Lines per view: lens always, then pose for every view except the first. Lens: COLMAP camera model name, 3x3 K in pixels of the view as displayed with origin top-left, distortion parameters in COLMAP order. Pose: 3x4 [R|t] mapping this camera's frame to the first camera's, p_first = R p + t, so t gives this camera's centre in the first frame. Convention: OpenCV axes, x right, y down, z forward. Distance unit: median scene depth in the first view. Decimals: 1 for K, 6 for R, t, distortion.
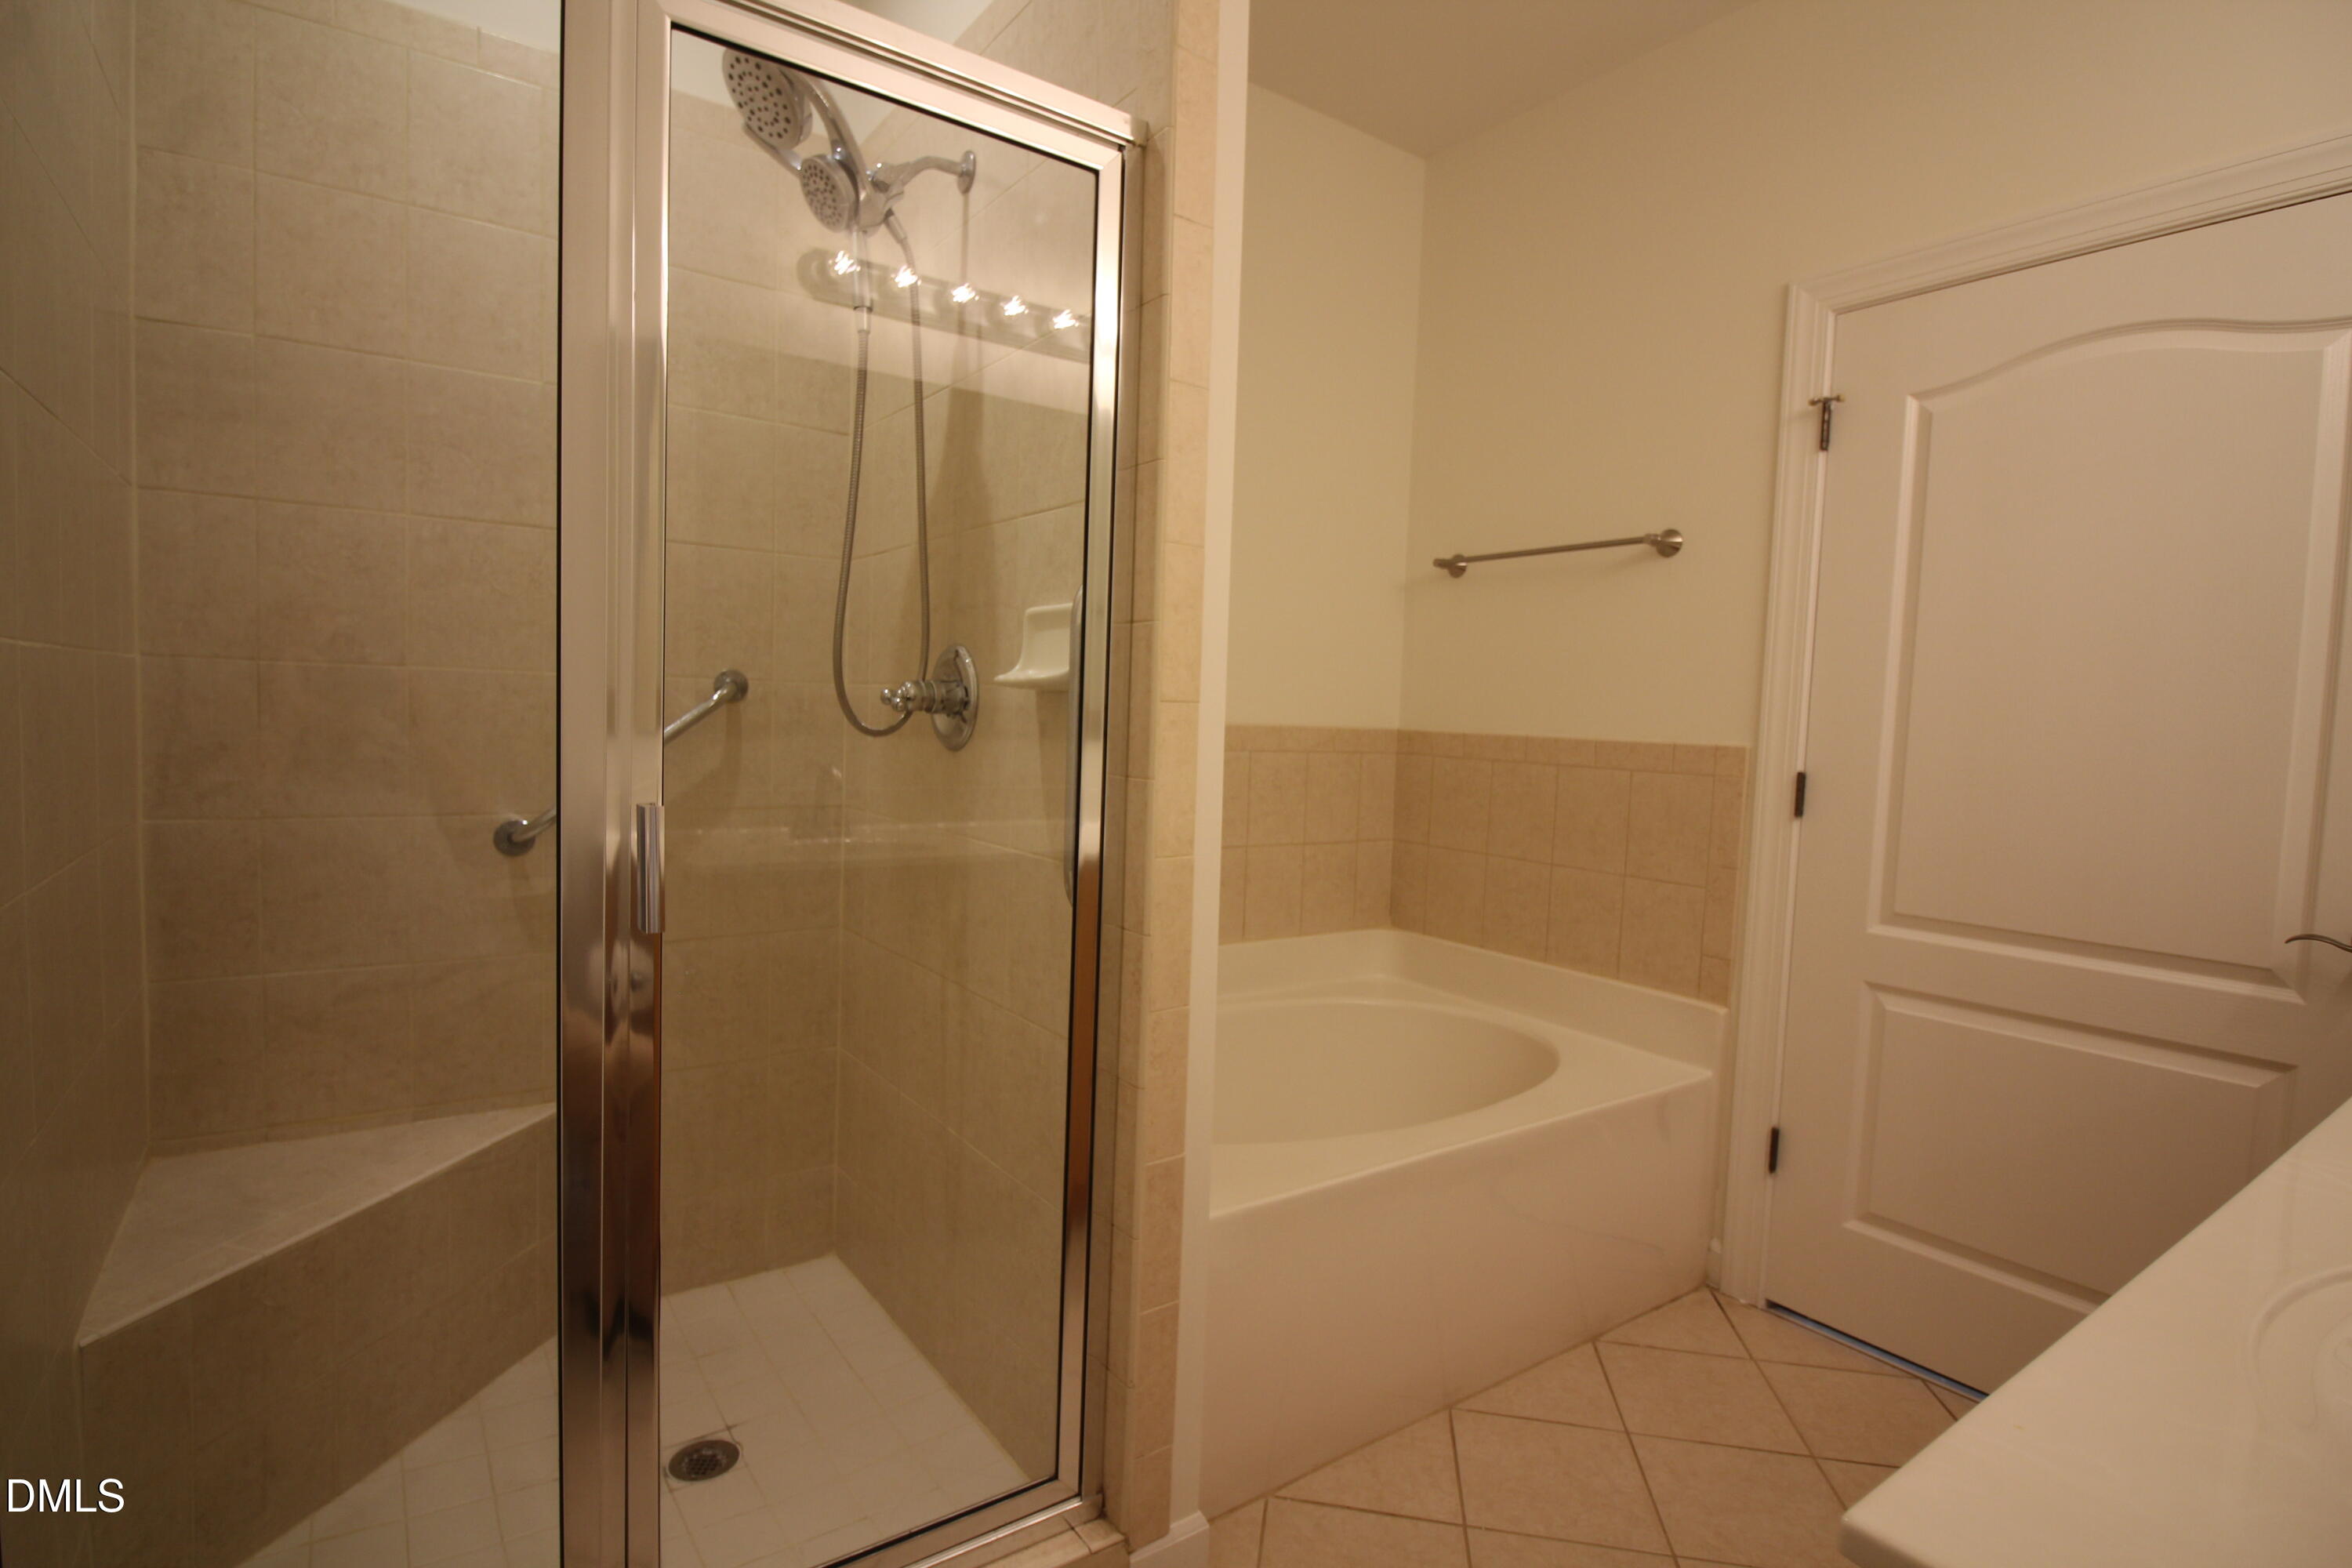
lens RADIAL K [[1153.5, 0, 1170.7], [0, 1153.5, 784.8], [0, 0, 1]] dist [0.000301, 0.000001]
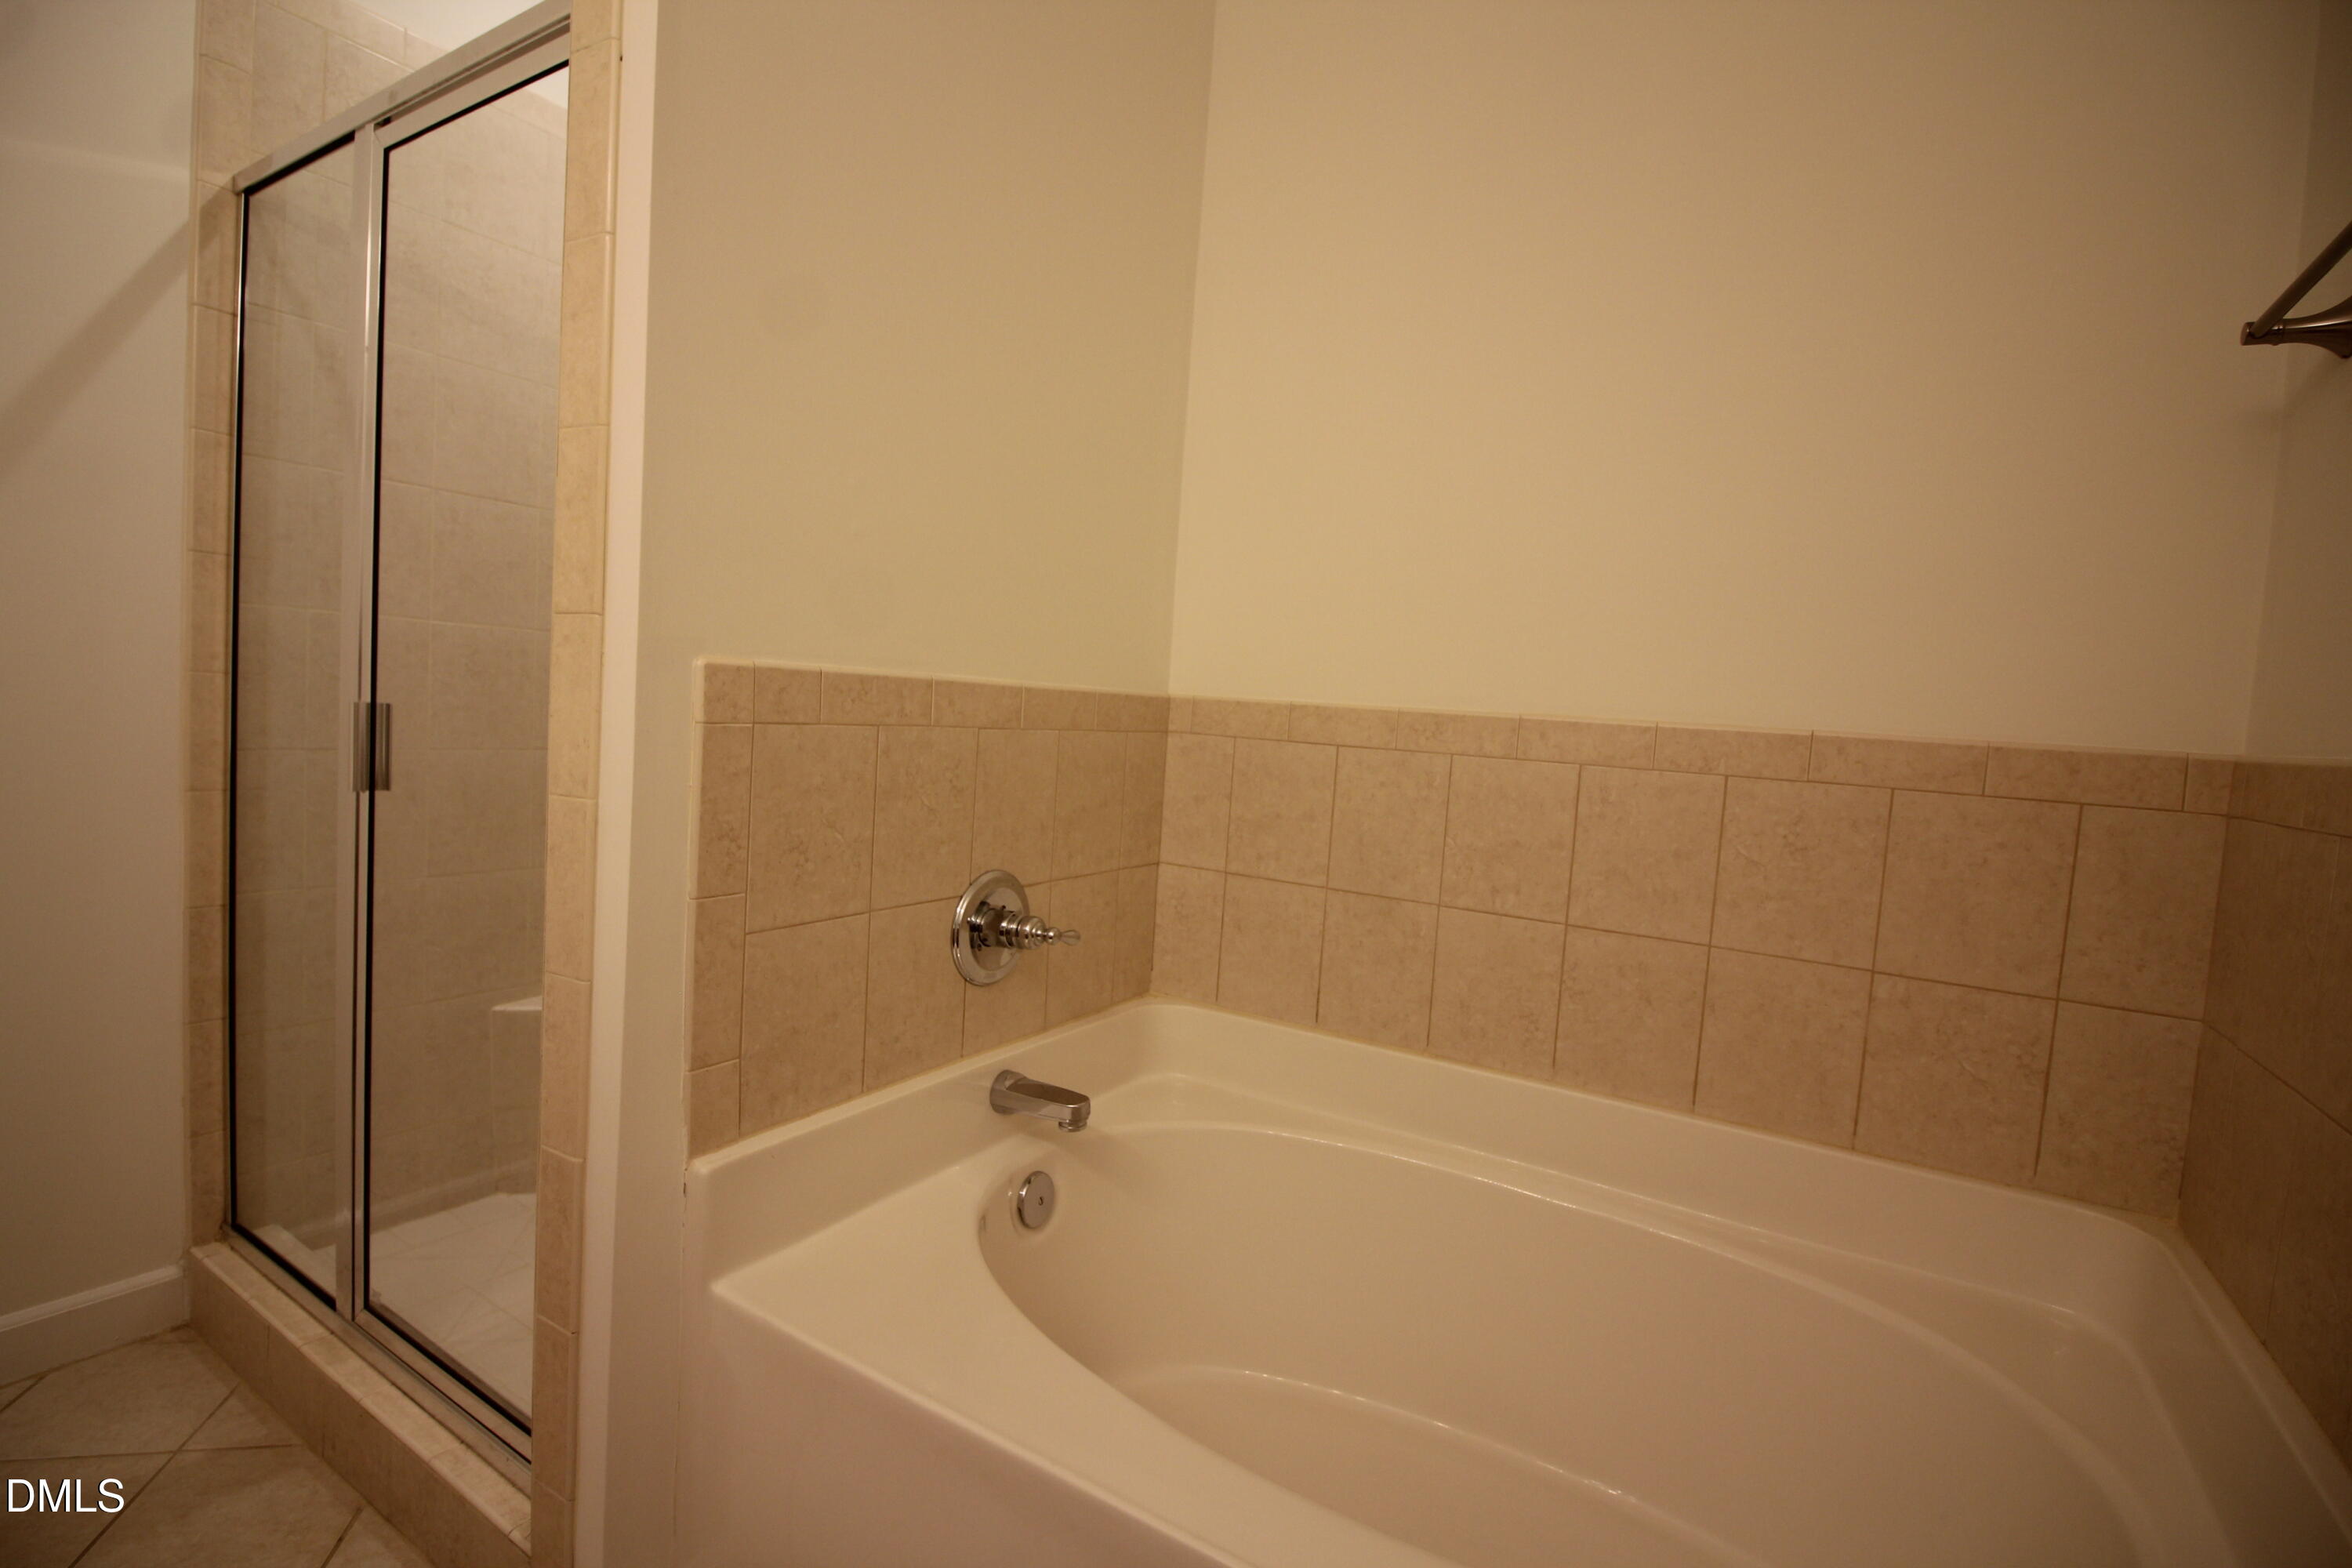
lens RADIAL K [[1092.5, 0, 1170.6], [0, 1092.5, 779.8], [0, 0, 1]] dist [-0.014222, -0.005989]
pose [[0.372197, 0.049438, -0.926836, 0.445939], [-0.108938, 0.994005, 0.009273, -0.002831], [0.921738, 0.097516, 0.375352, 0.544823]]
